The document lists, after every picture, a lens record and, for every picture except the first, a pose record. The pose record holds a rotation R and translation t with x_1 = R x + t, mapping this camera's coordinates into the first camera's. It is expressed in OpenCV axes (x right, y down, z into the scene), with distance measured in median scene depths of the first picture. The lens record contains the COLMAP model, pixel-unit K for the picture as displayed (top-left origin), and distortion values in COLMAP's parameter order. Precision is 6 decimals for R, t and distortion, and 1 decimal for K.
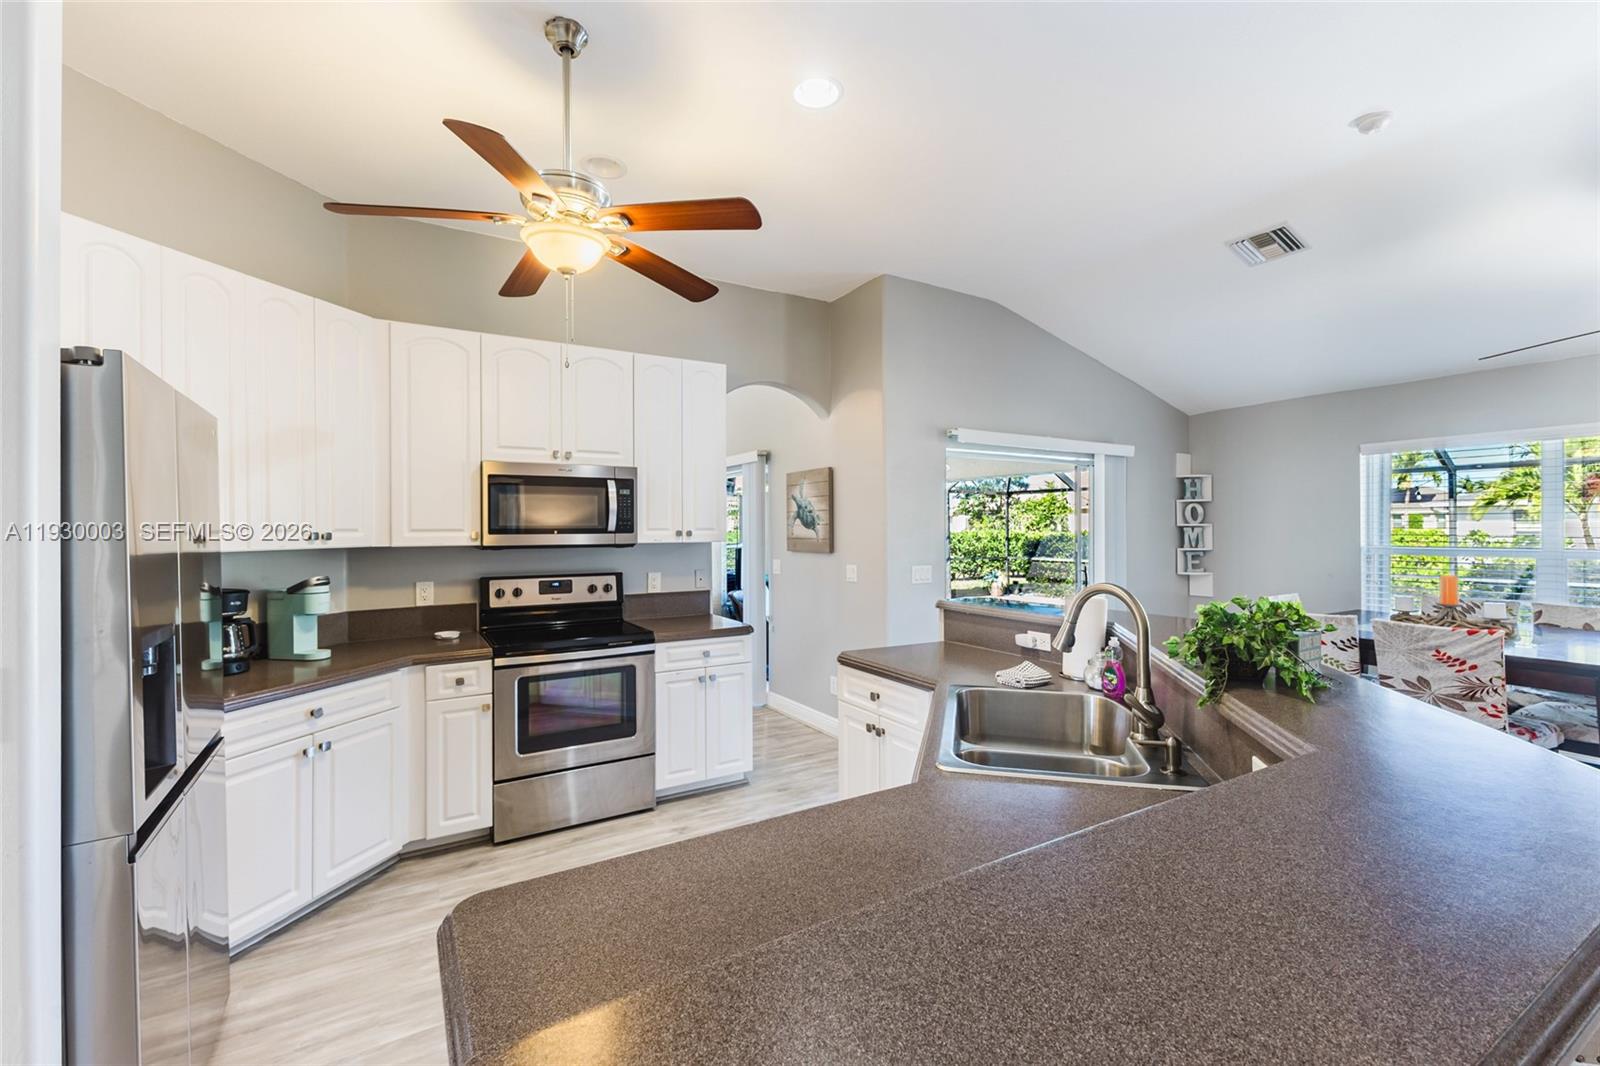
lens RADIAL K [[683.9, 0, 800.0], [0, 683.9, 533.0], [0, 0, 1]] dist [-0.000099, -0.000287]
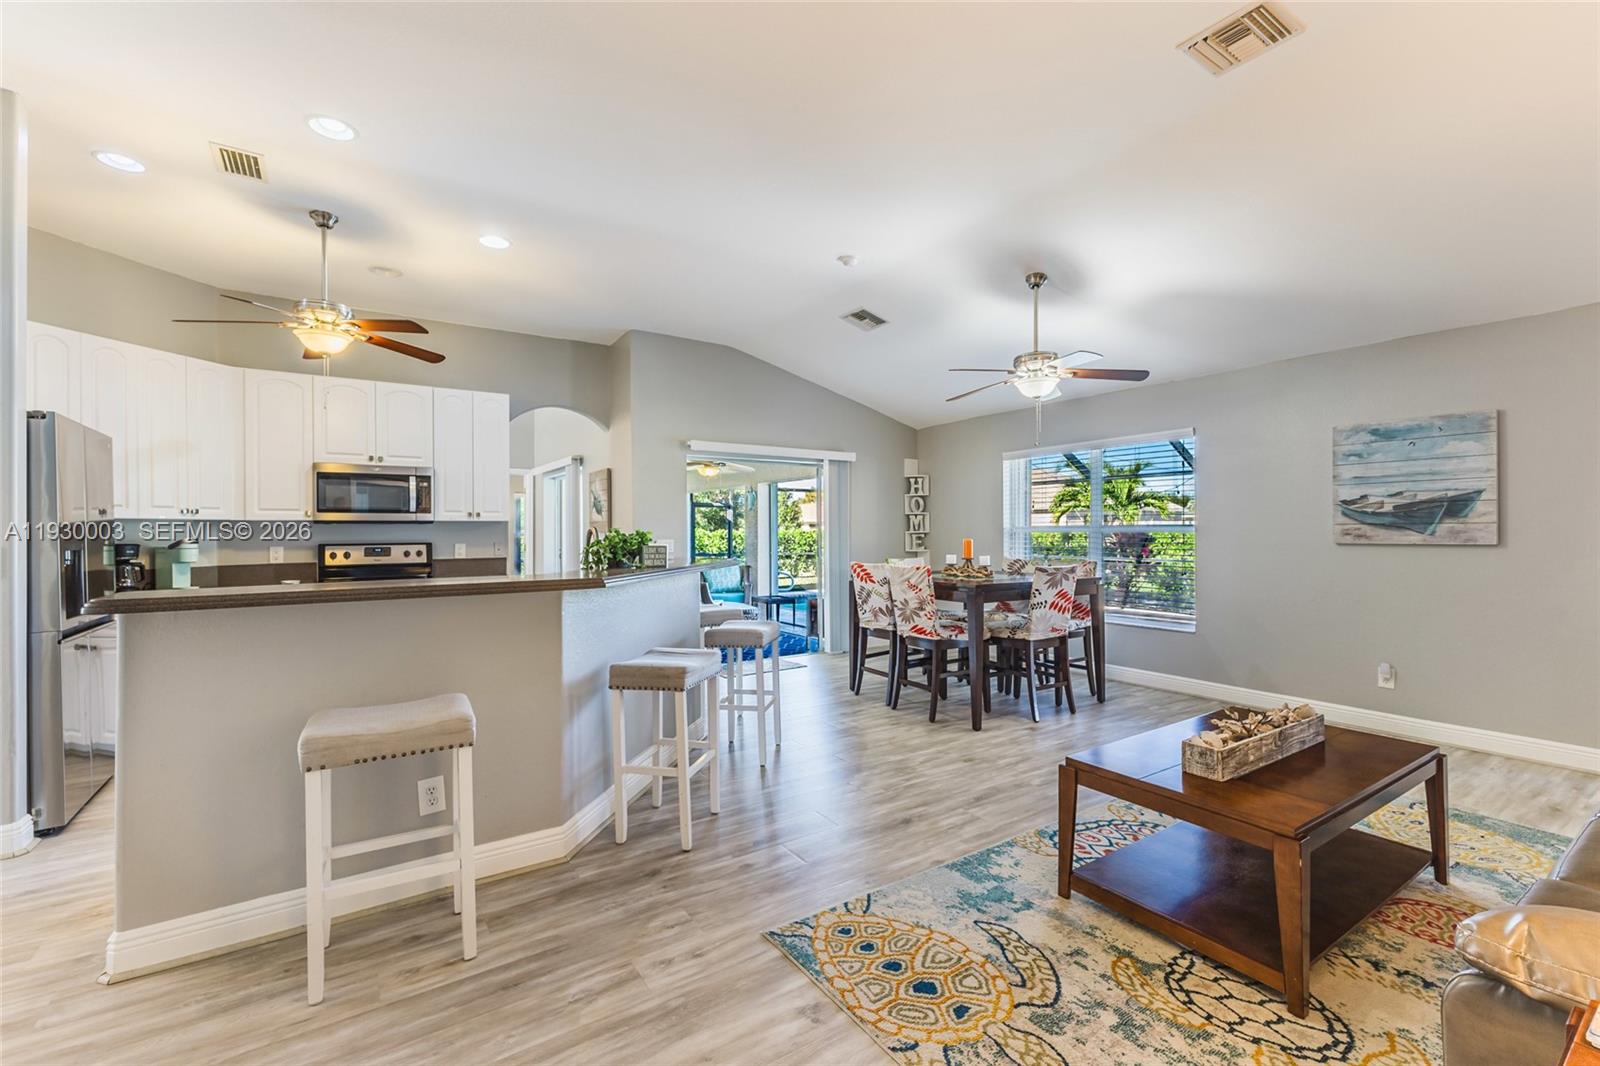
lens RADIAL K [[688.4, 0, 800.0], [0, 688.4, 533.0], [0, 0, 1]] dist [0.008682, -0.000060]
pose [[0.999113, -0.002296, 0.042055, 0.478702], [0.002537, 0.999981, -0.005677, 0.052518], [-0.042041, 0.005778, 0.999099, -0.488564]]
